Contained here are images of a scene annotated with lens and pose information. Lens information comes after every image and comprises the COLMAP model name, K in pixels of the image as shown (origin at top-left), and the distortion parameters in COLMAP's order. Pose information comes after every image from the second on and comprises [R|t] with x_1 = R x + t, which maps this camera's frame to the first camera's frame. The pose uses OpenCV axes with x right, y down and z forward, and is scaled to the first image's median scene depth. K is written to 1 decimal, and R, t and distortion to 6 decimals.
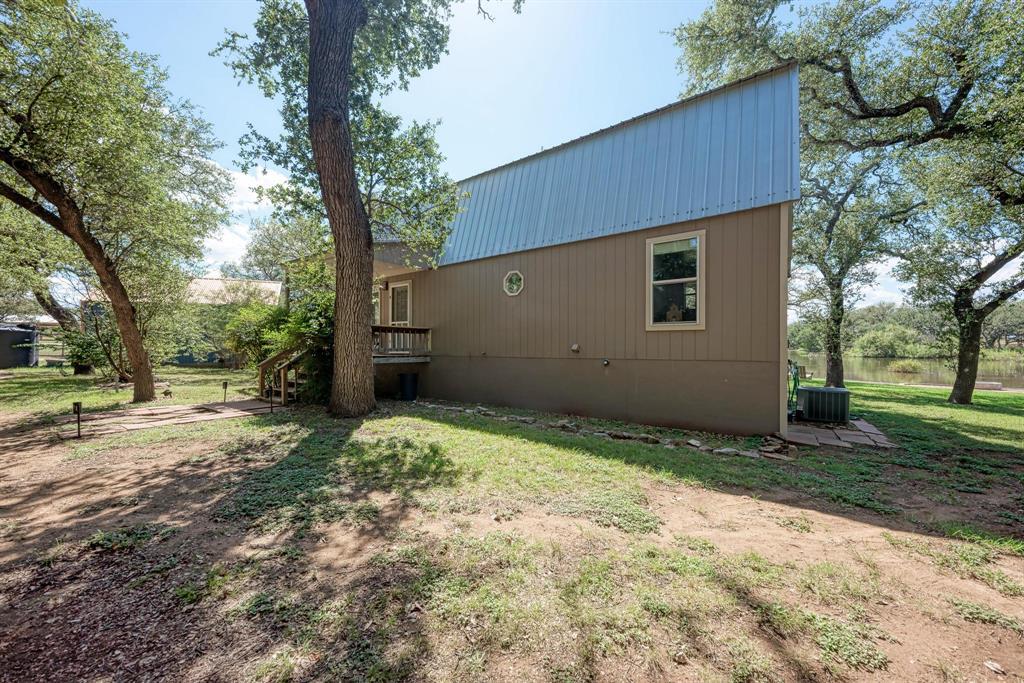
lens RADIAL K [[379.3, 0, 511.1], [0, 379.3, 343.3], [0, 0, 1]] dist [0.002203, -0.000572]
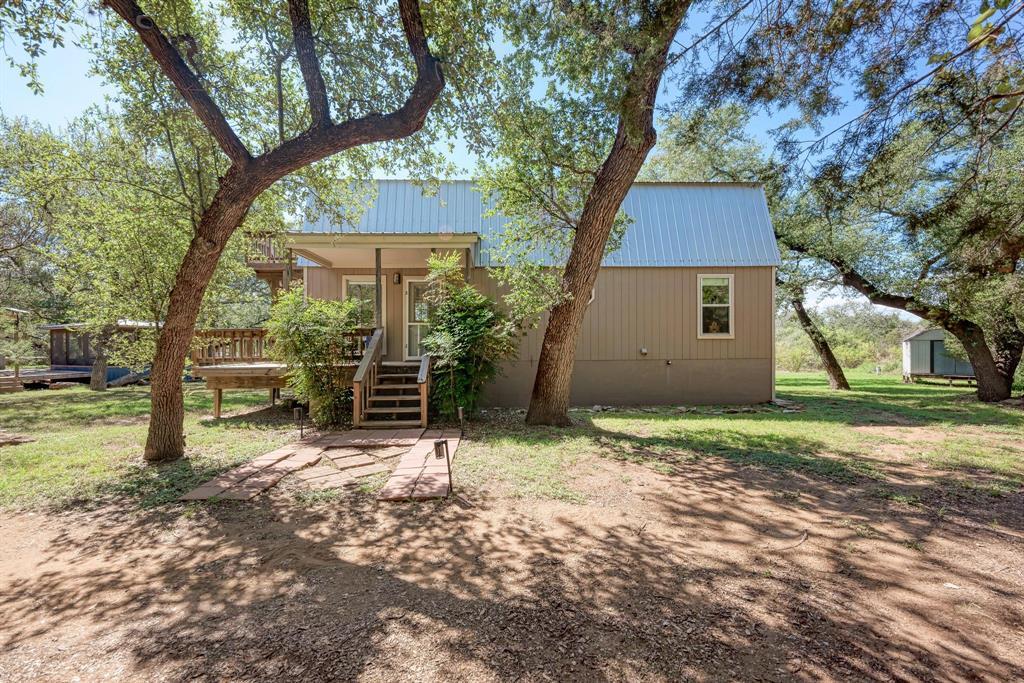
lens RADIAL K [[396.3, 0, 511.0], [0, 396.3, 341.5], [0, 0, 1]] dist [0.001159, 0.000055]
pose [[0.780661, 0.006137, 0.624924, -1.170763], [0.002112, 0.999920, -0.012458, -0.005941], [-0.624951, 0.011045, 0.780586, 0.298539]]
